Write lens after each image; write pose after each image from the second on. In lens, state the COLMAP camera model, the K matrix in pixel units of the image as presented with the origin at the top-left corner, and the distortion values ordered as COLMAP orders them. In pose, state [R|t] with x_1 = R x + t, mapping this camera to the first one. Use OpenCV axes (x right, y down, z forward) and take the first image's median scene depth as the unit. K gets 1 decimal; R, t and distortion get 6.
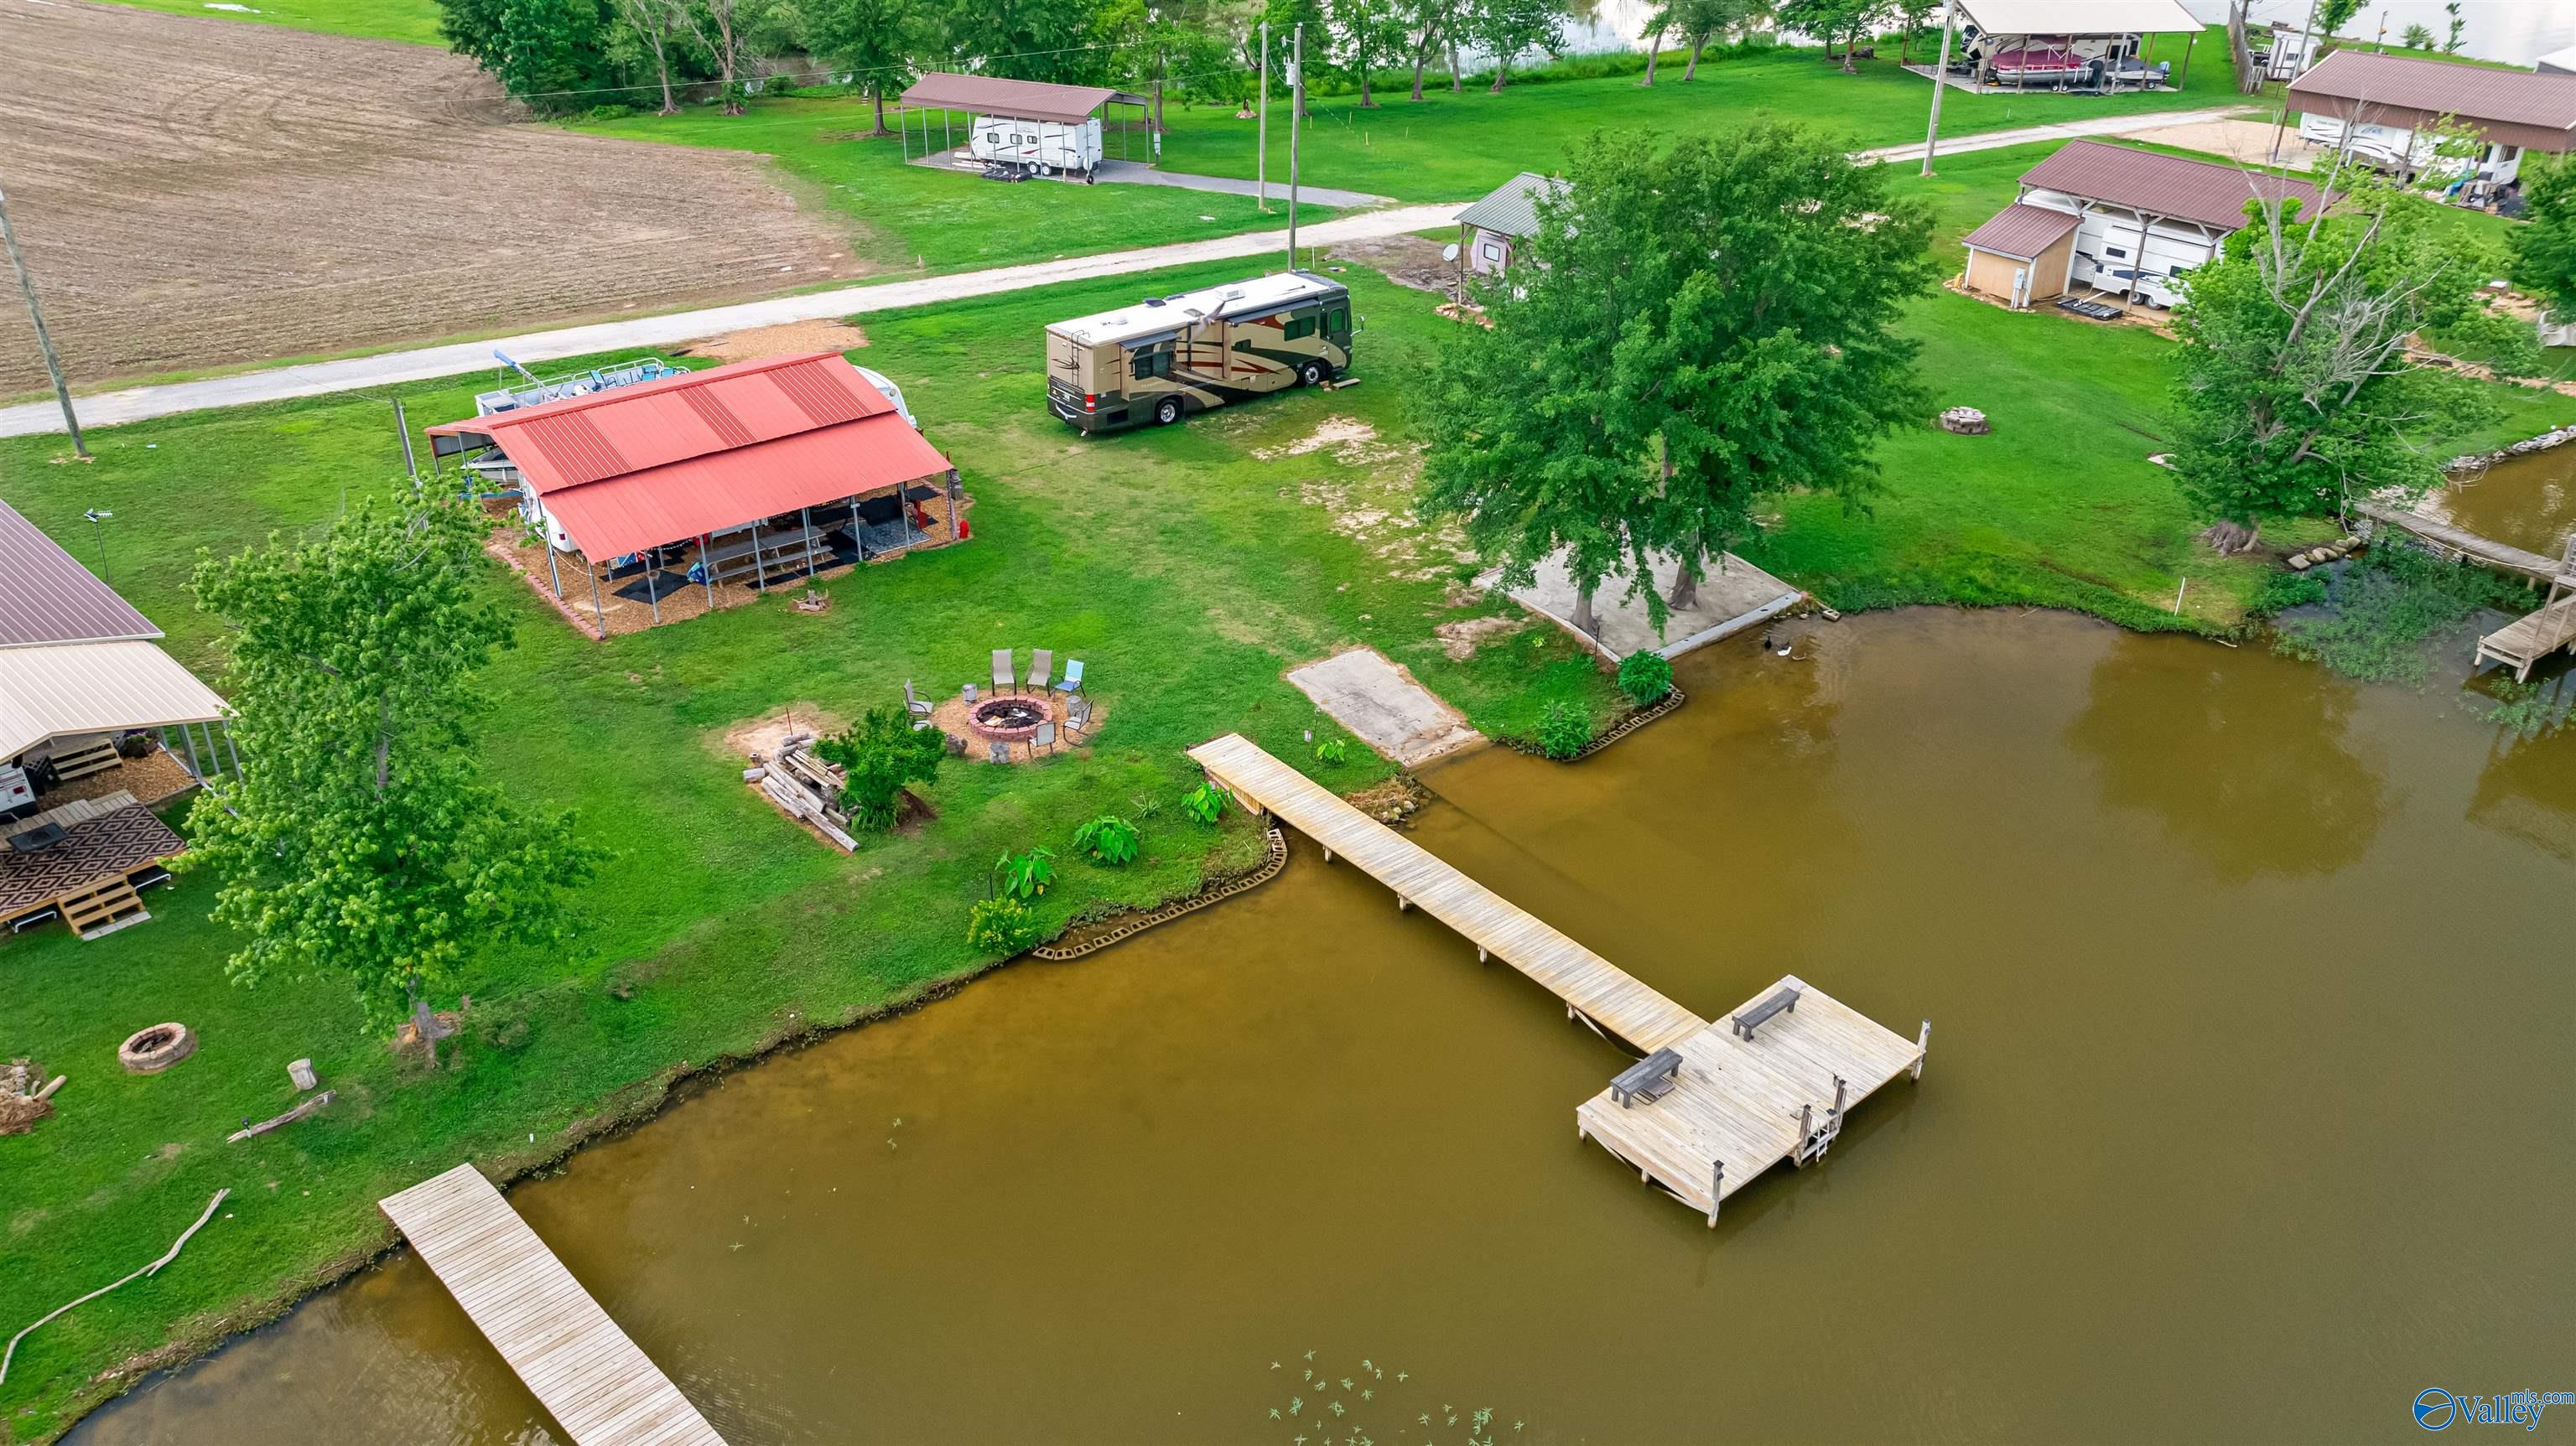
lens RADIAL K [[1784.7, 0, 1288.0], [0, 1784.7, 723.0], [0, 0, 1]] dist [-0.005005, -0.005062]
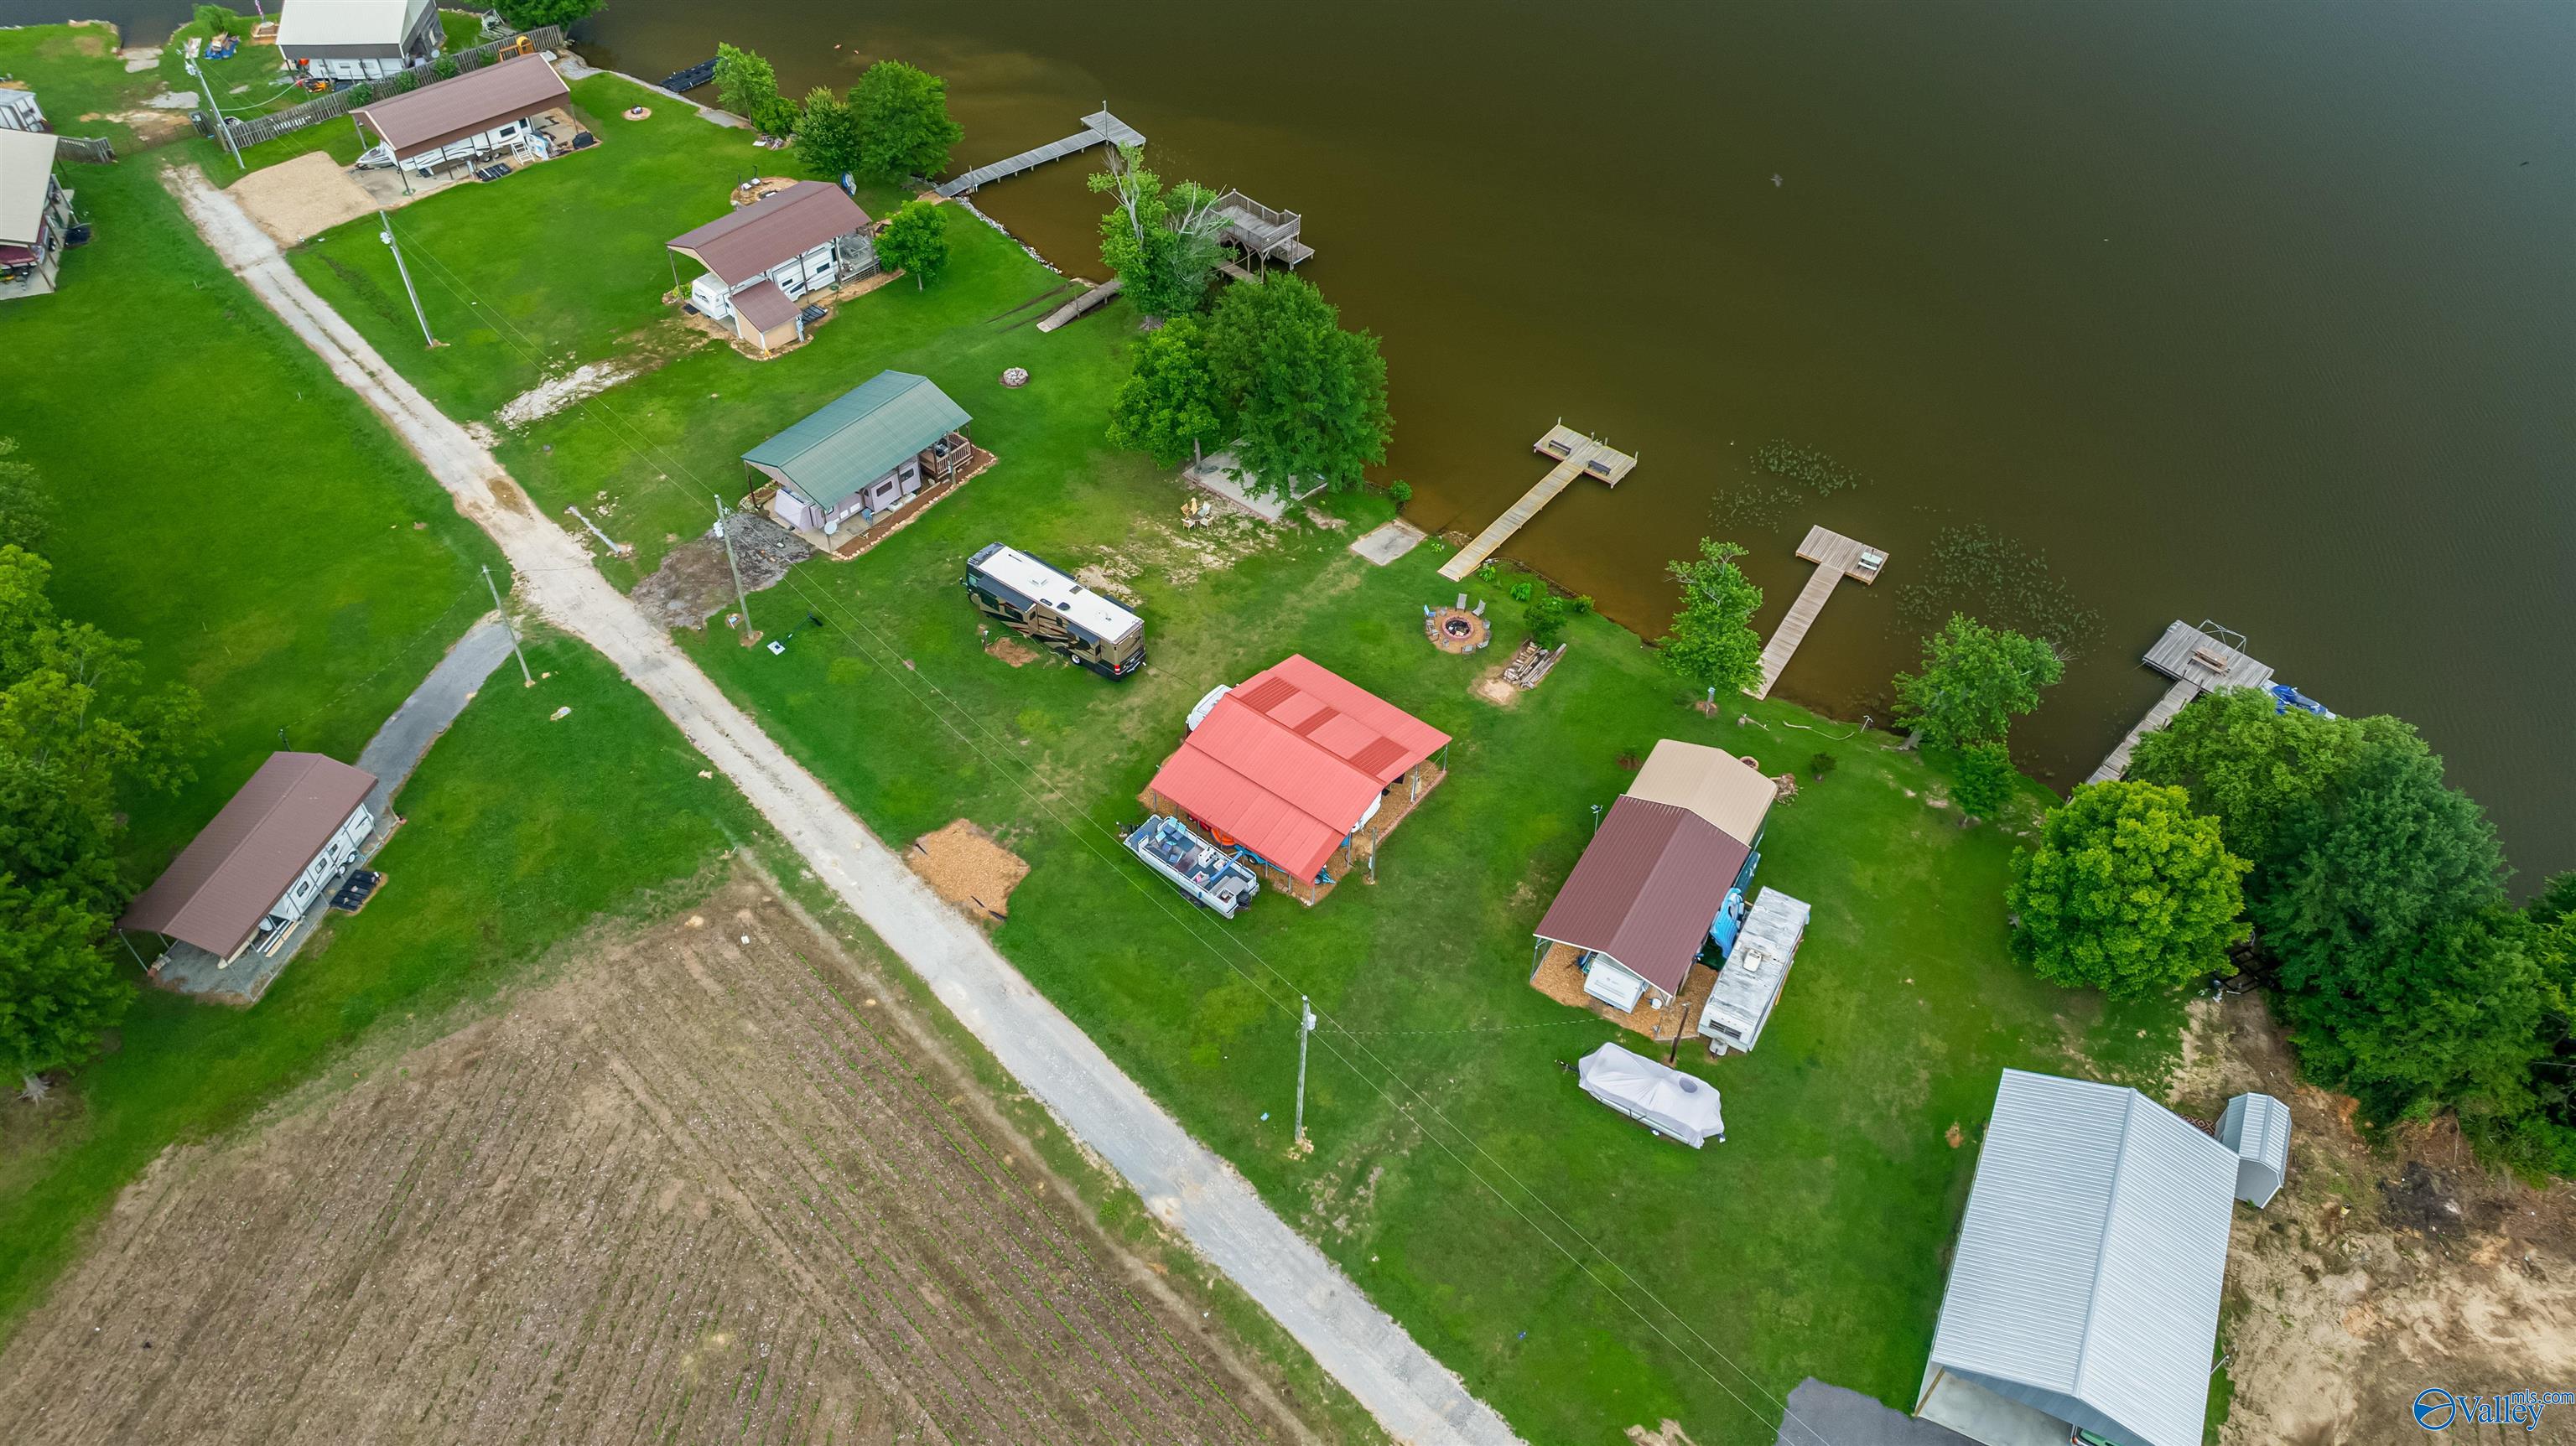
lens RADIAL K [[1846.0, 0, 1285.8], [0, 1846.0, 673.4], [0, 0, 1]] dist [-0.010372, -0.001368]
pose [[-0.199074, -0.687953, 0.697919, -1.699289], [0.465821, 0.560145, 0.685017, -1.604192], [-0.862195, 0.461475, 0.208953, 0.627623]]
